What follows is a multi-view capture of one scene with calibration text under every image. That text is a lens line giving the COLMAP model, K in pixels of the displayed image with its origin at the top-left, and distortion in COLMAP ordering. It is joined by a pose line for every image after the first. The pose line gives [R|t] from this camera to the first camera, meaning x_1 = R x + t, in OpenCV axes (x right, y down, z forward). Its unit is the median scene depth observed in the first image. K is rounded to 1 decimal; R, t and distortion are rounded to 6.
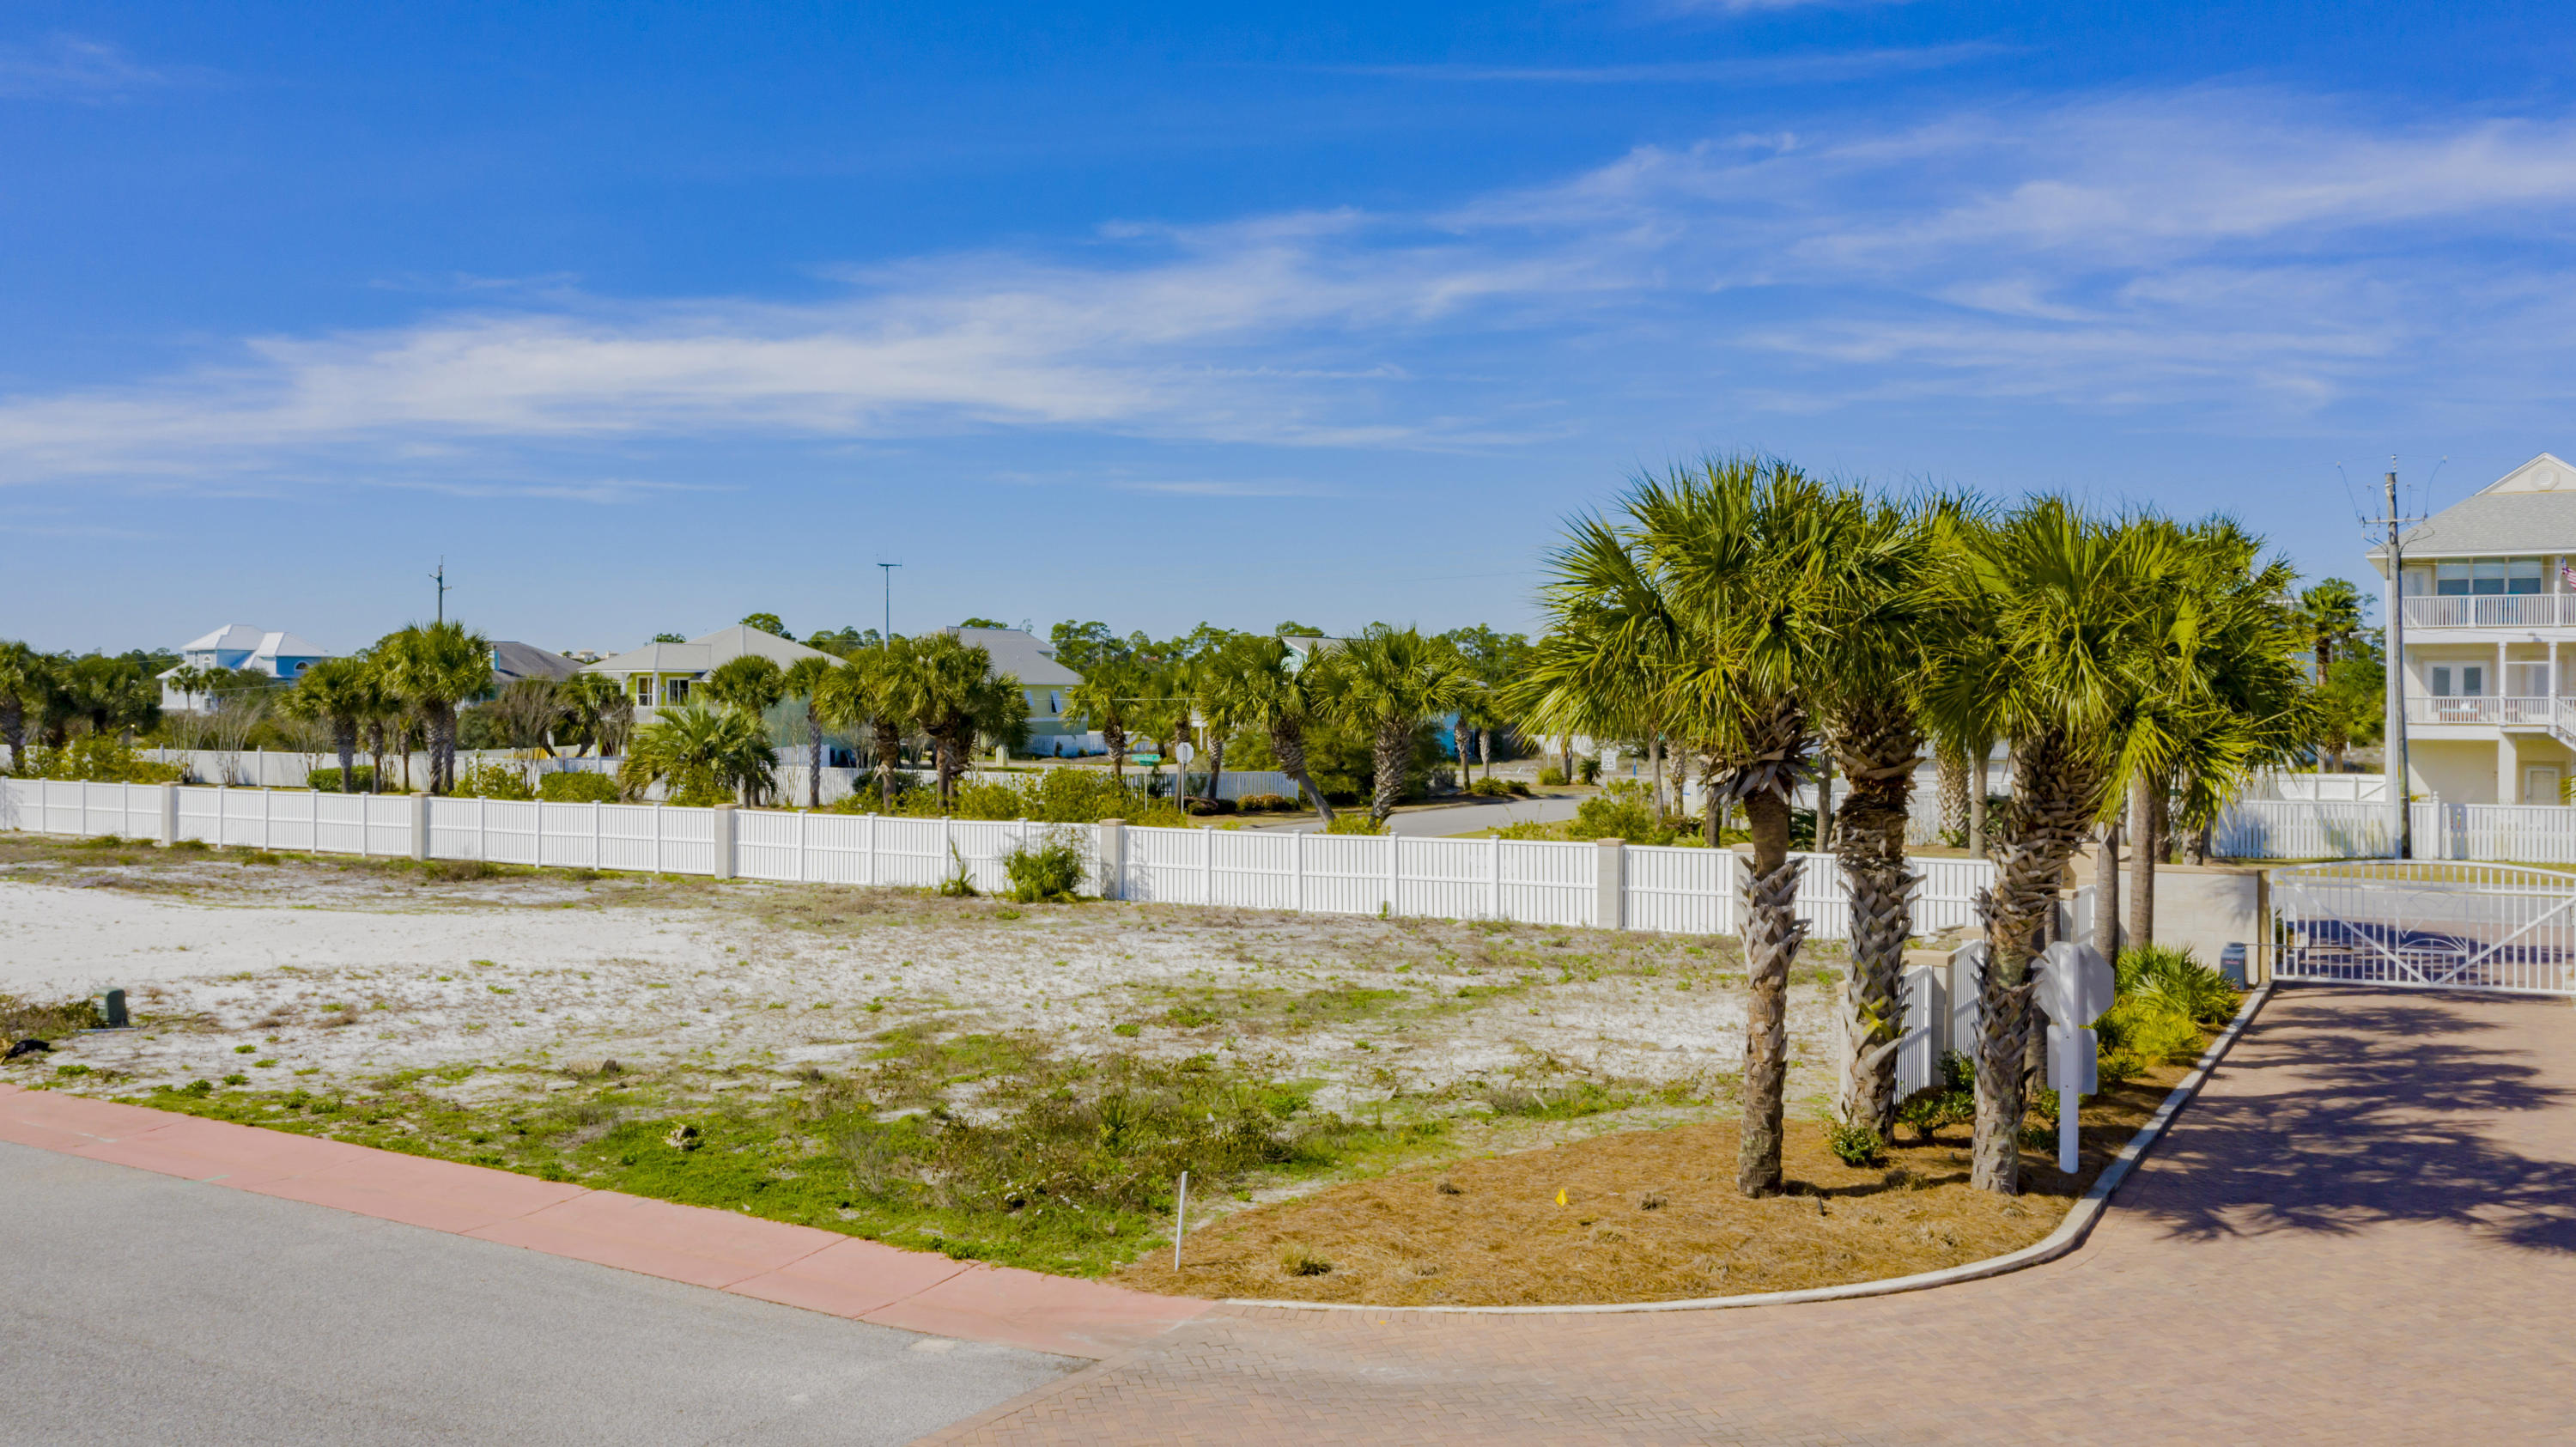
lens RADIAL K [[2062.4, 0, 1288.0], [0, 2062.4, 723.5], [0, 0, 1]] dist [0.000499, 0.007534]
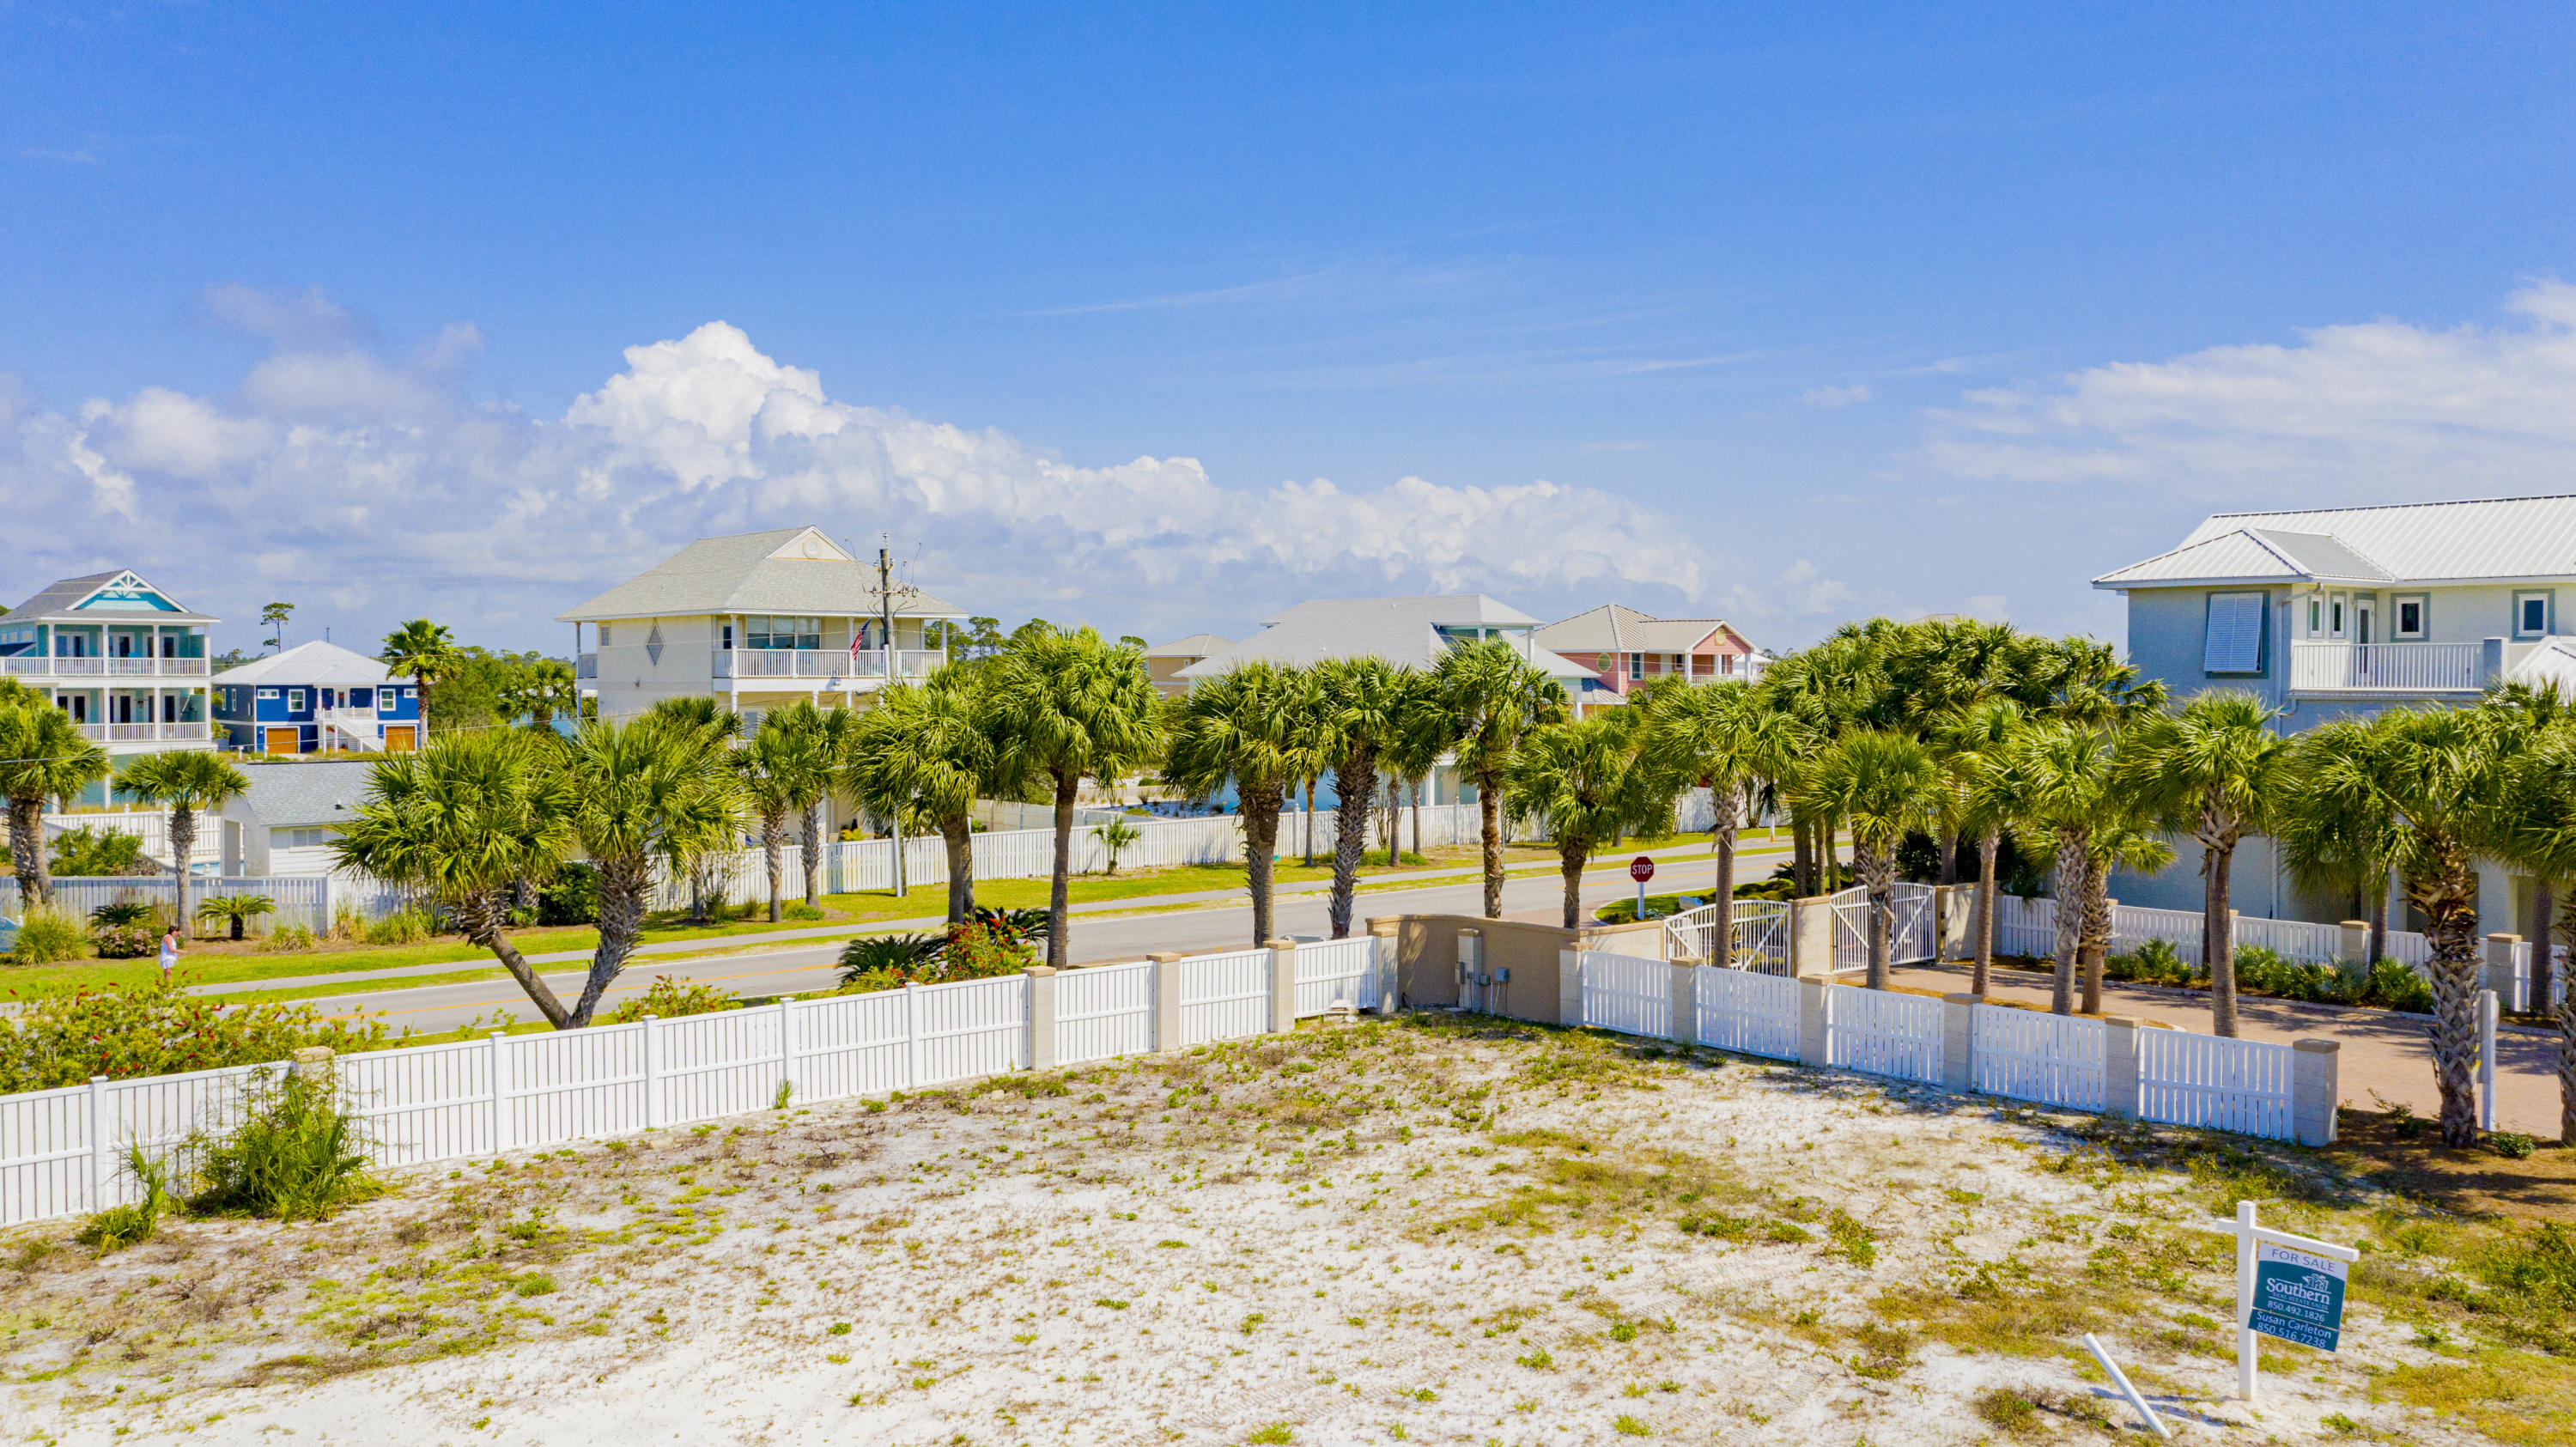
lens RADIAL K [[2036.8, 0, 1288.0], [0, 2036.8, 723.5], [0, 0, 1]] dist [0.005844, 0.005000]
pose [[0.329513, -0.024664, 0.943829, -1.130078], [0.014352, 0.999674, 0.021113, -0.118898], [-0.944042, 0.006588, 0.329760, 1.071889]]
